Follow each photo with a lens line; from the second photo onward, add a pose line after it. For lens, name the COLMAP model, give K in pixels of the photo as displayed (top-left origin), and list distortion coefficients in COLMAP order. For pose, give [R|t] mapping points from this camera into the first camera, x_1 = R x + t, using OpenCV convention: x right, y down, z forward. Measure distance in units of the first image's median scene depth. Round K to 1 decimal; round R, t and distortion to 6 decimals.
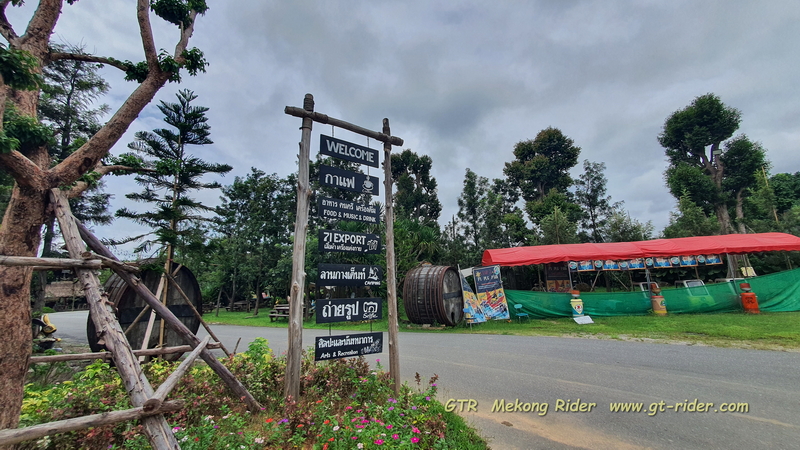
lens RADIAL K [[323.7, 0, 400.0], [0, 323.7, 225.0], [0, 0, 1]] dist [-0.000658, -0.000074]
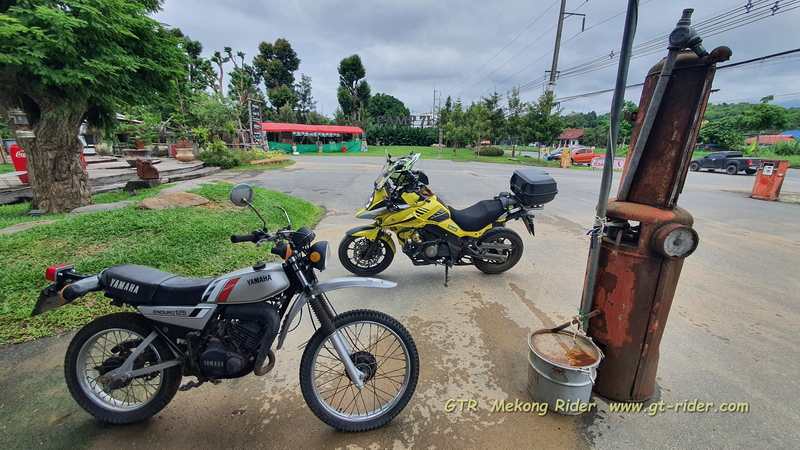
lens RADIAL K [[323.7, 0, 400.0], [0, 323.7, 225.0], [0, 0, 1]] dist [-0.000658, -0.000074]
pose [[0.684898, -0.126714, 0.717536, -0.516724], [-0.178748, 0.925452, 0.334048, -0.130723], [-0.706374, -0.357047, 0.611190, -0.891256]]
